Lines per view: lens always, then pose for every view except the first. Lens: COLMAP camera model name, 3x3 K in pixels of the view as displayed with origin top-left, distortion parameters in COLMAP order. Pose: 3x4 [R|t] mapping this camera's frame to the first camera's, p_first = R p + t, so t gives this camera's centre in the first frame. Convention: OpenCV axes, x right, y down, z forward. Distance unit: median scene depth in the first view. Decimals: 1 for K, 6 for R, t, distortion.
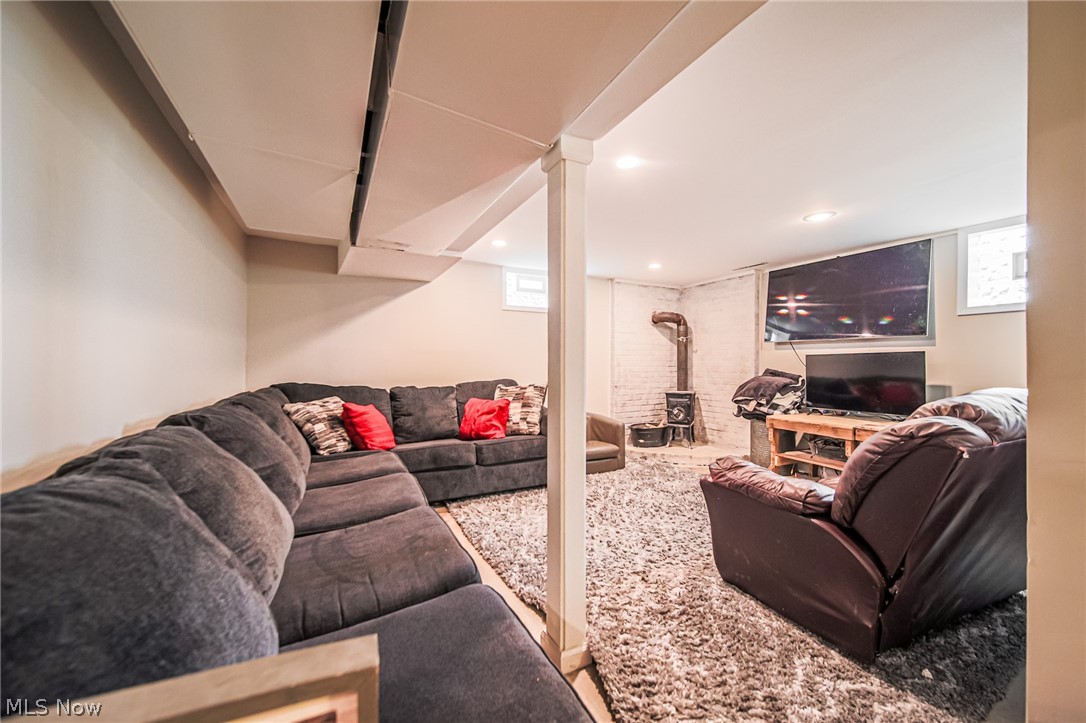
lens RADIAL K [[402.6, 0, 544.7], [0, 402.6, 355.4], [0, 0, 1]] dist [-0.000095, -0.000073]
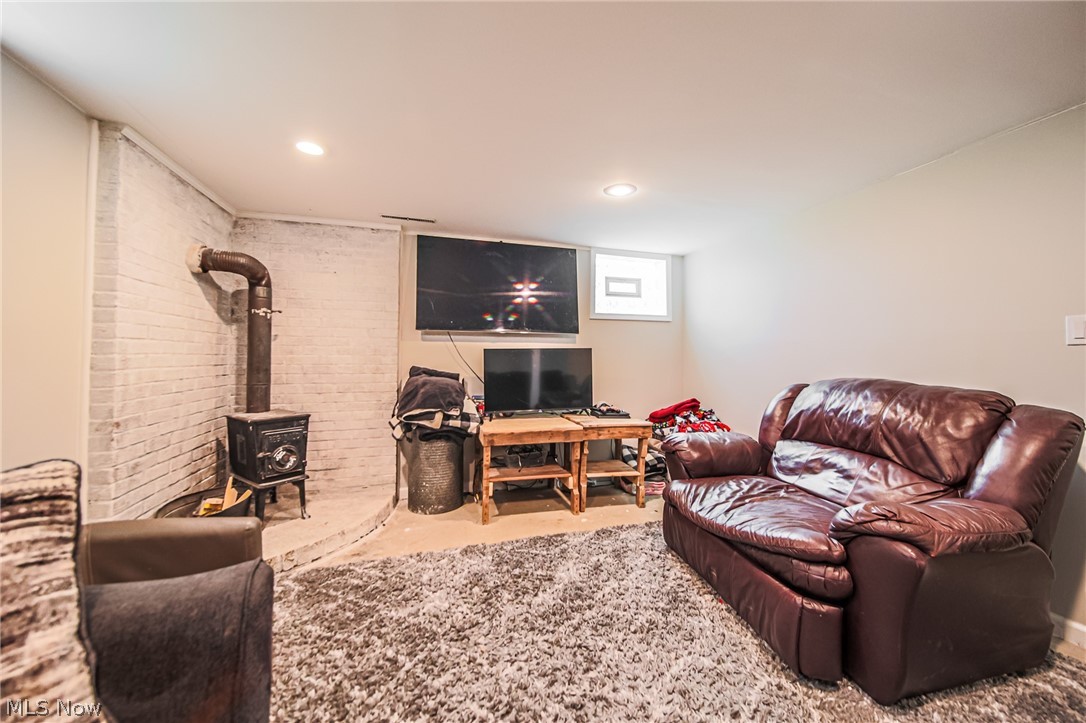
lens RADIAL K [[402.6, 0, 544.7], [0, 402.6, 355.4], [0, 0, 1]] dist [-0.000095, -0.000073]
pose [[0.180973, 0.004279, 0.983479, -0.116574], [-0.021842, 0.999761, -0.000331, 0.007535], [-0.983245, -0.021421, 0.181023, 0.599389]]
